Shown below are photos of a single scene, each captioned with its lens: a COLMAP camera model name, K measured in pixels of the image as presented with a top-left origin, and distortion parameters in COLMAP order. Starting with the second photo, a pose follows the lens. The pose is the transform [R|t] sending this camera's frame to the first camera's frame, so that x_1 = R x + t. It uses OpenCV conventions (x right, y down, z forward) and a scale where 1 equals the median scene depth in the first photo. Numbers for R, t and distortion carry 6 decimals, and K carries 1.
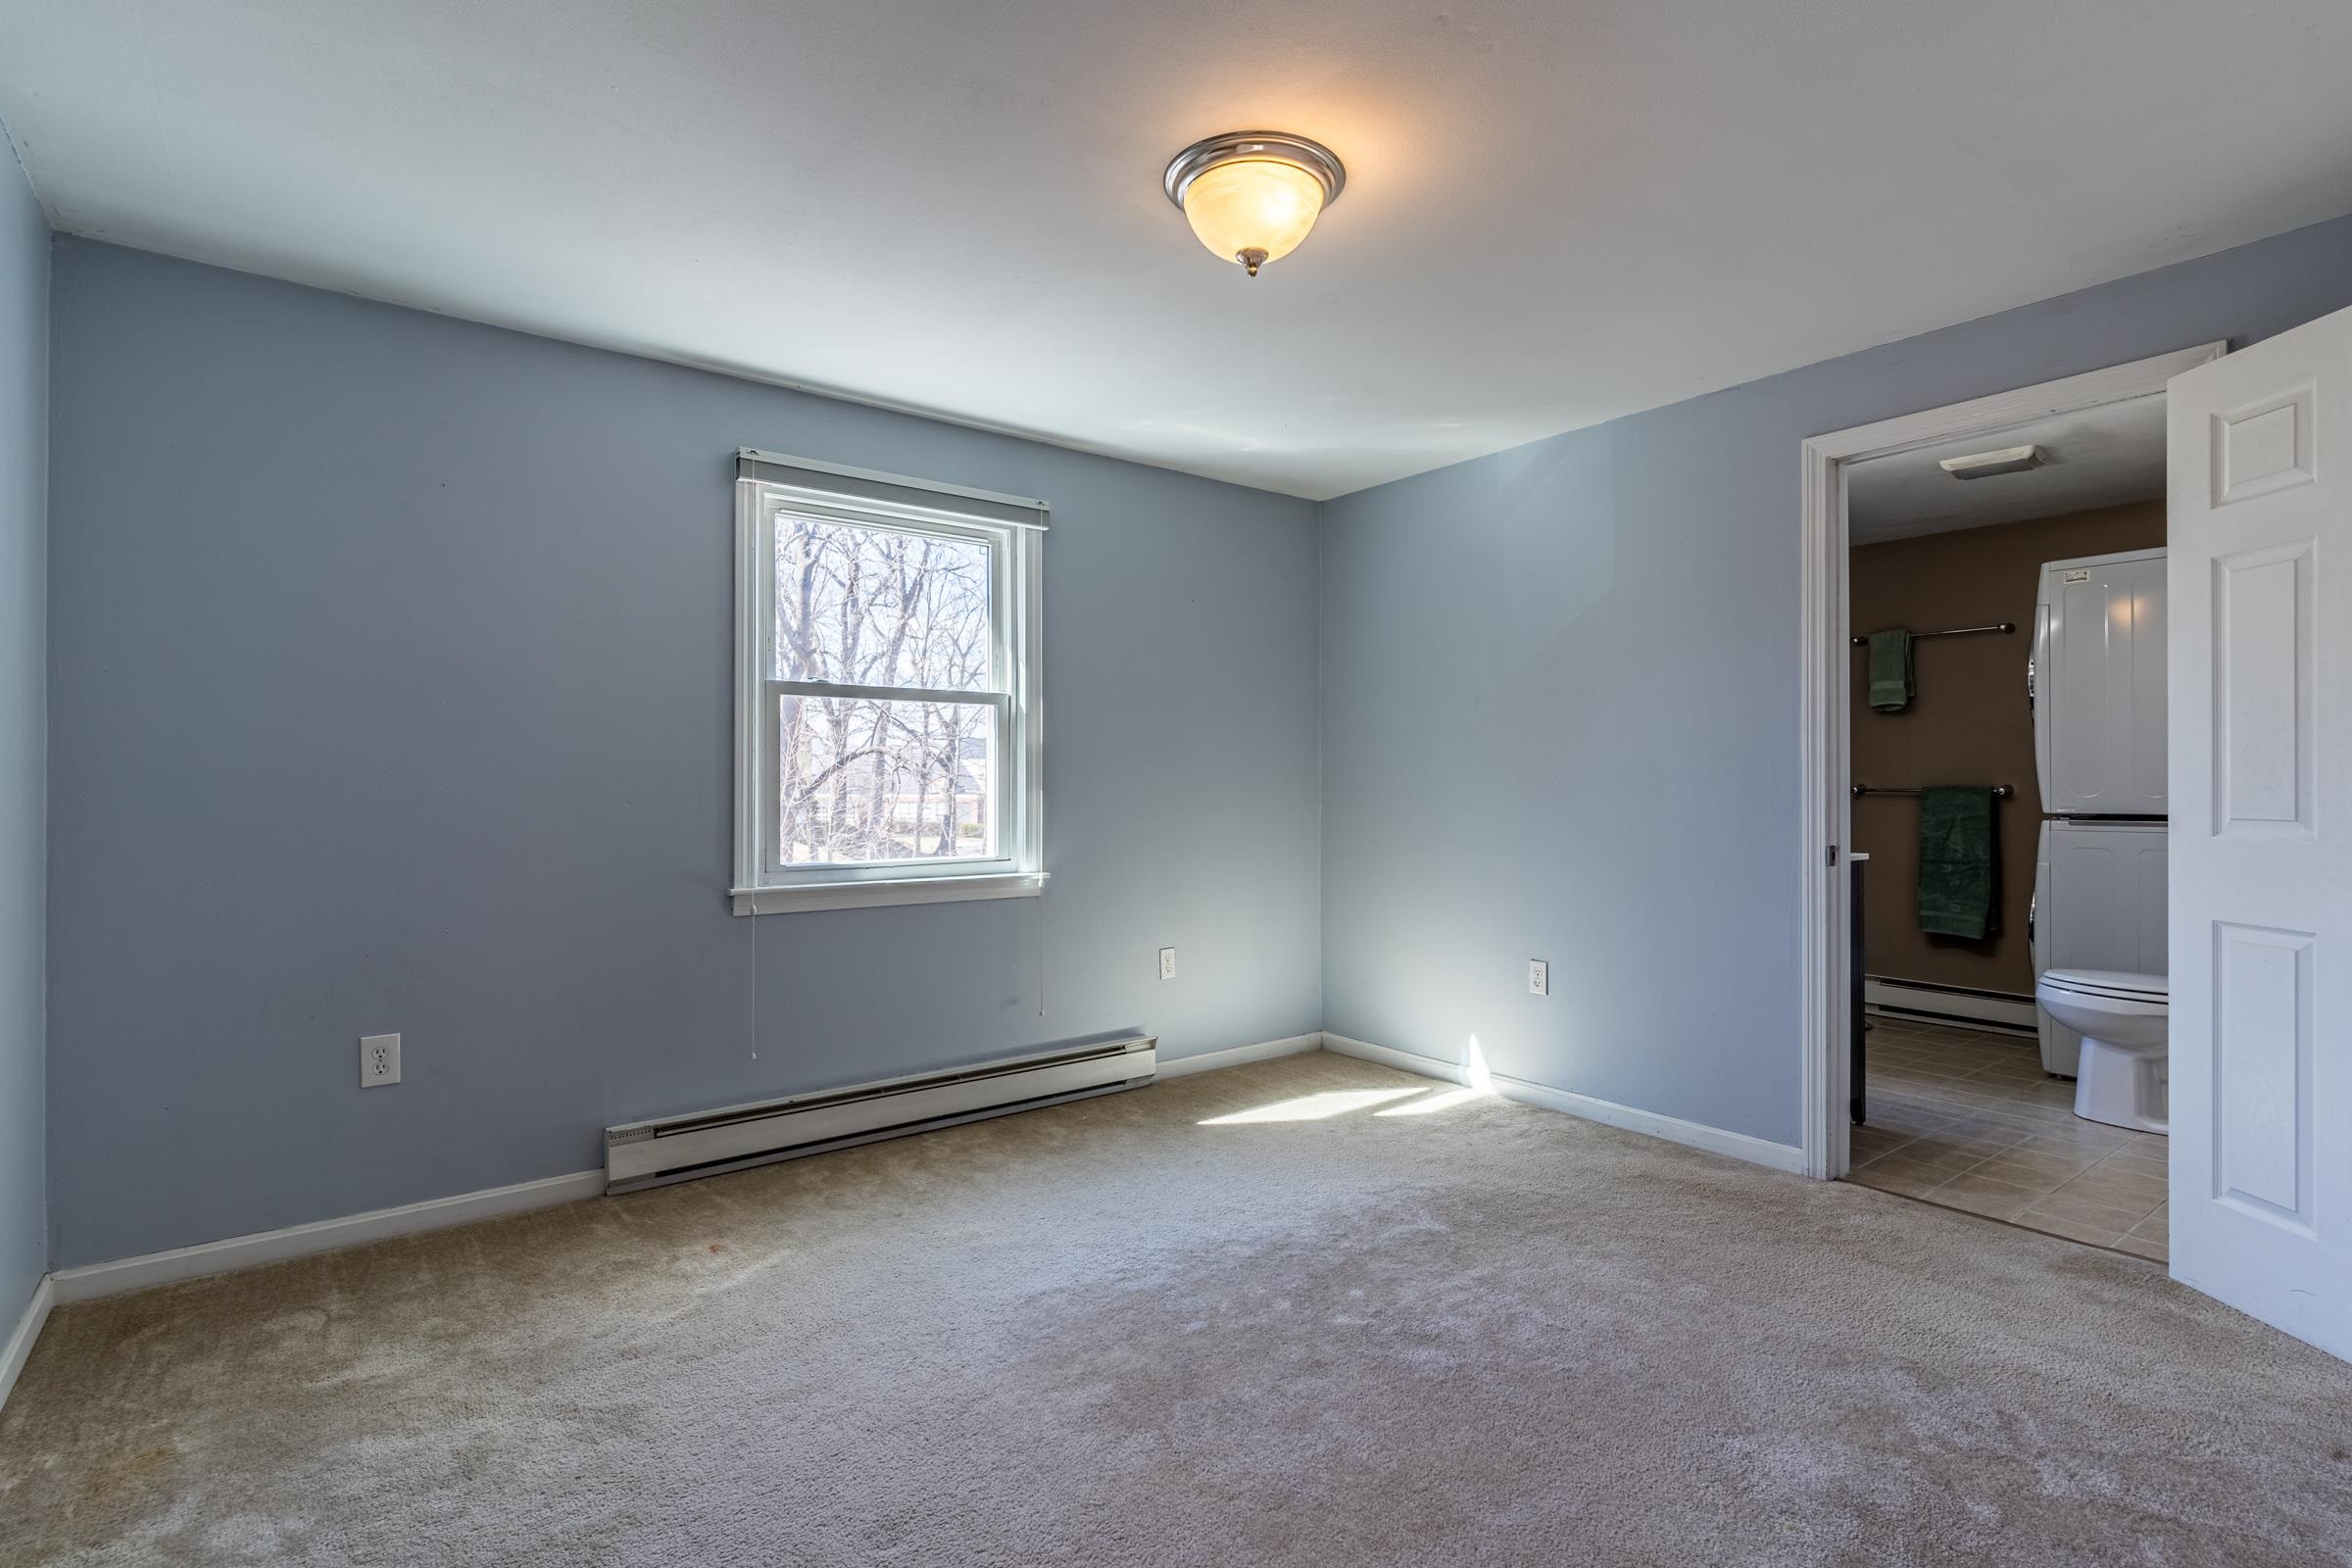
lens RADIAL K [[1126.1, 0, 1136.9], [0, 1126.1, 781.8], [0, 0, 1]] dist [0.005827, -0.003299]
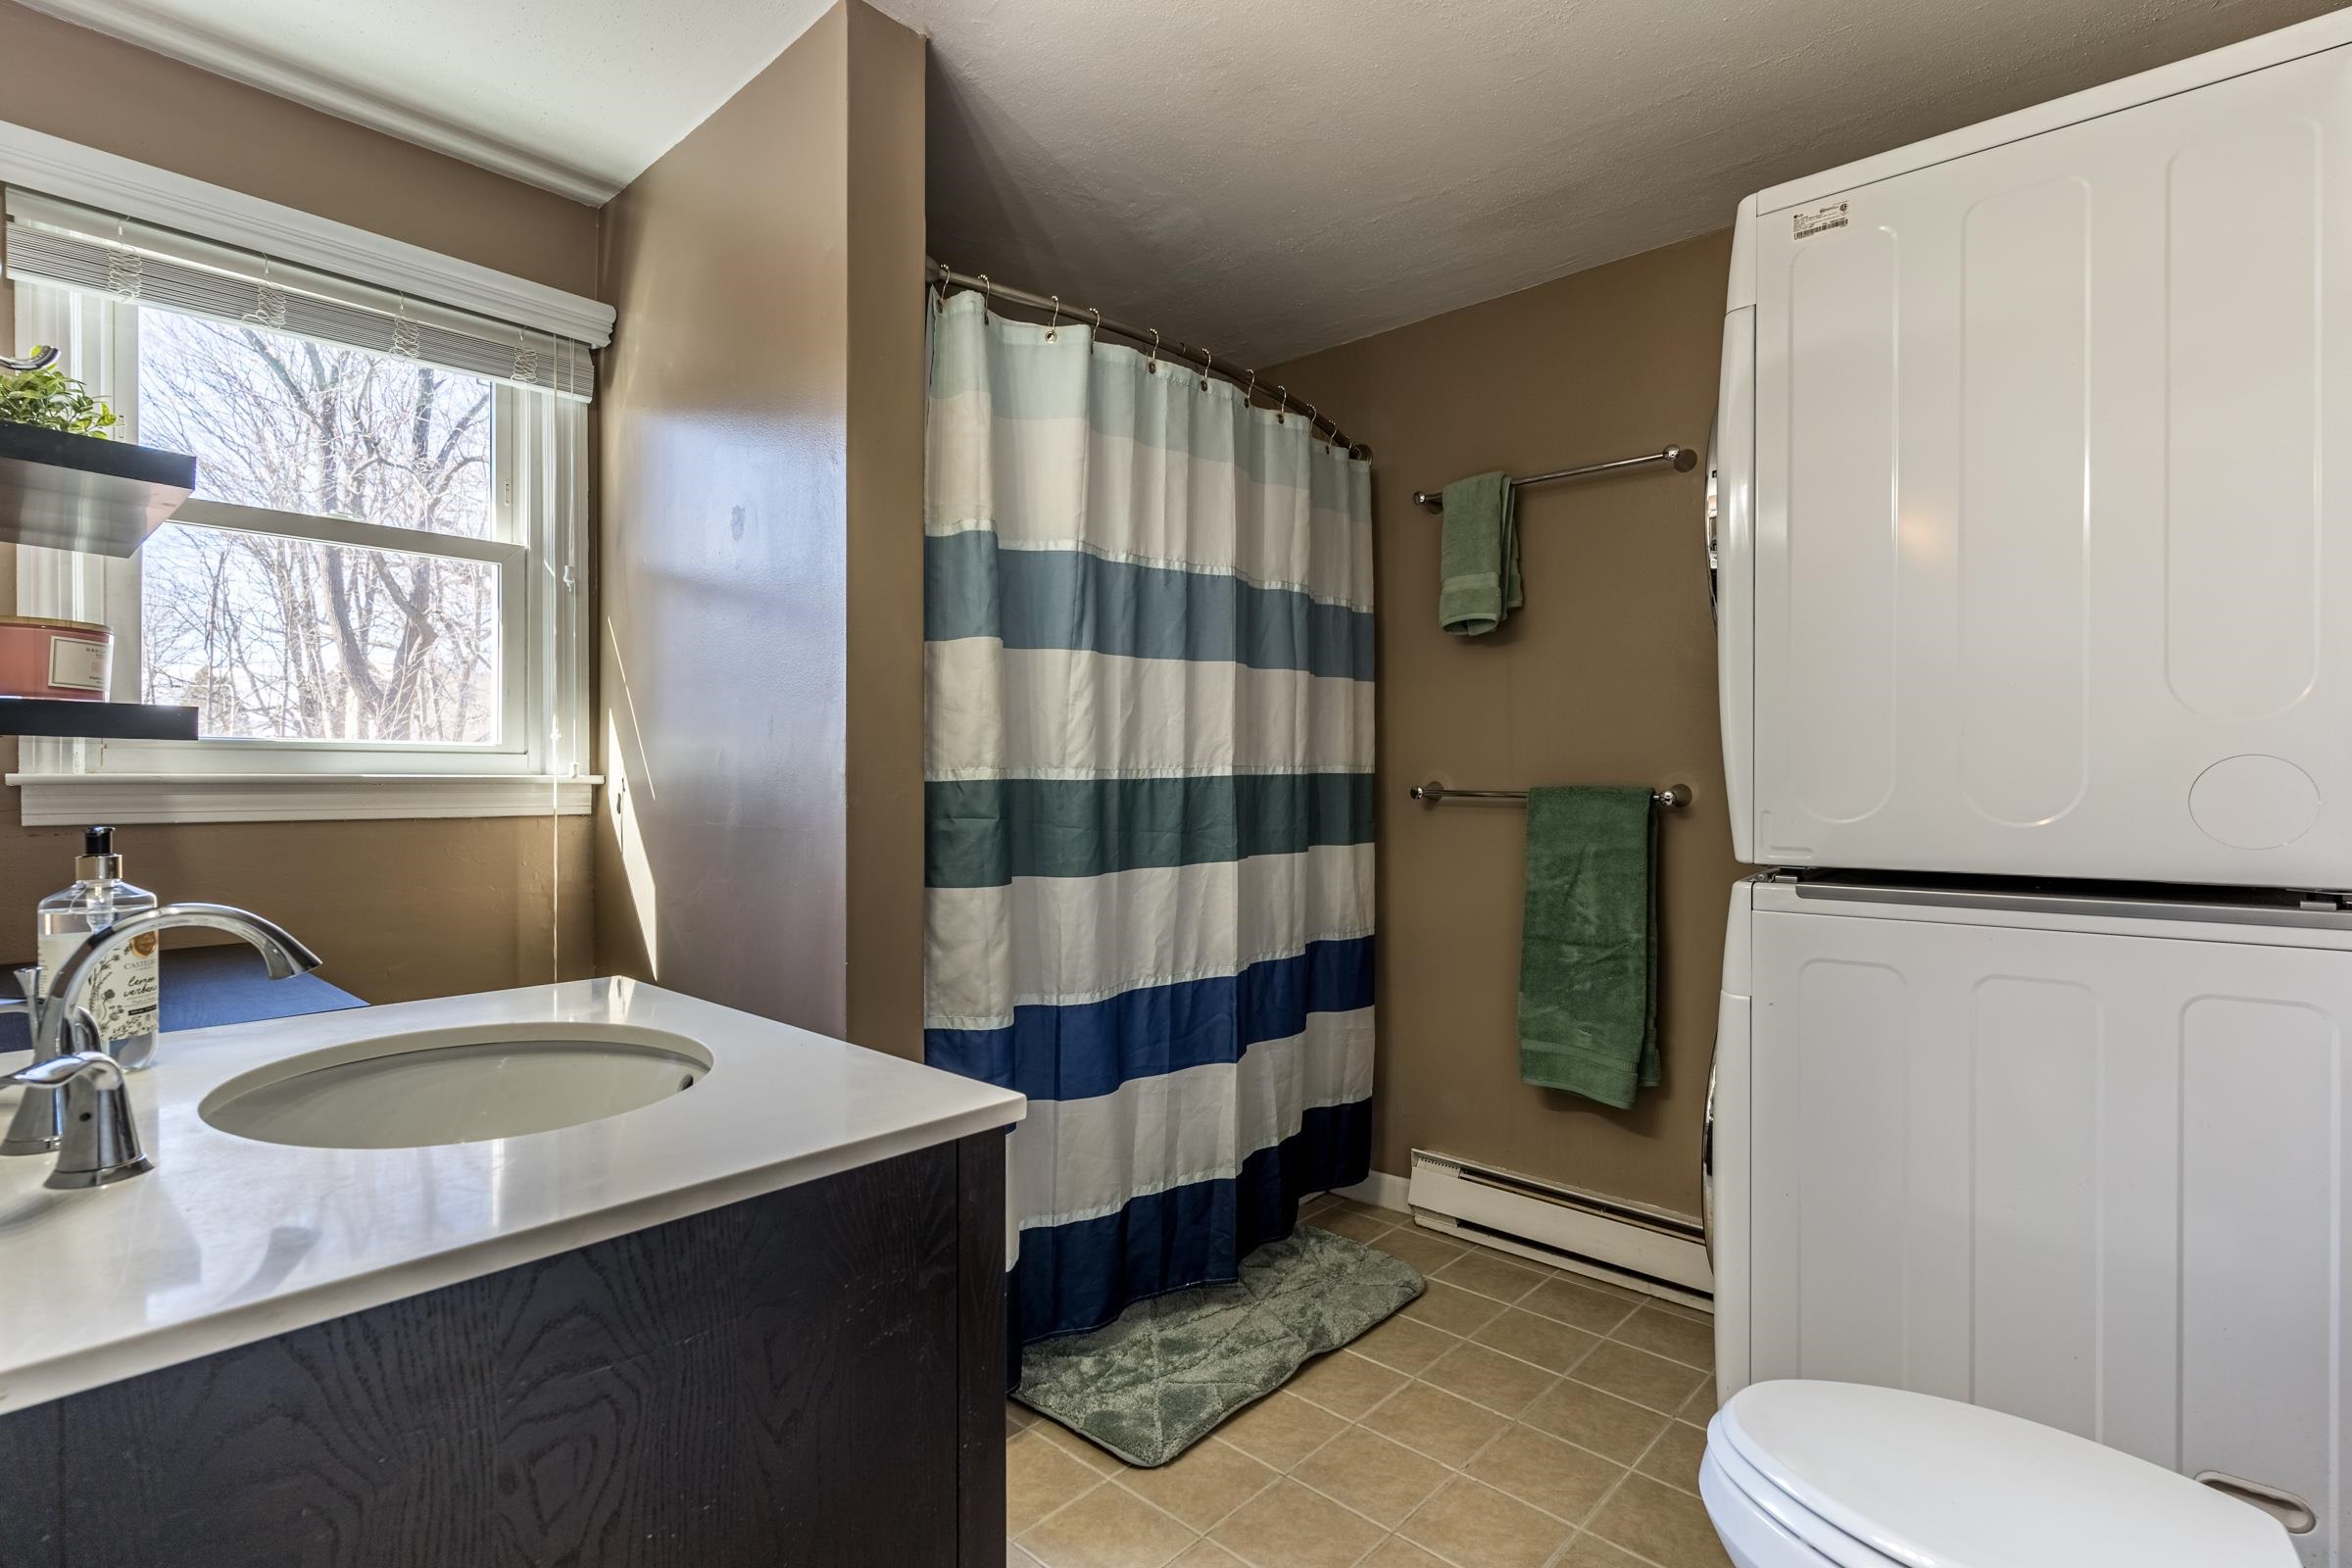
lens RADIAL K [[1126.1, 0, 1169.2], [0, 1126.1, 788.8], [0, 0, 1]] dist [0.005827, -0.003299]
pose [[0.981326, -0.003156, 0.192326, 0.456049], [0.000763, 0.999921, 0.012518, -0.001329], [-0.192350, -0.012137, 0.981251, 0.558349]]
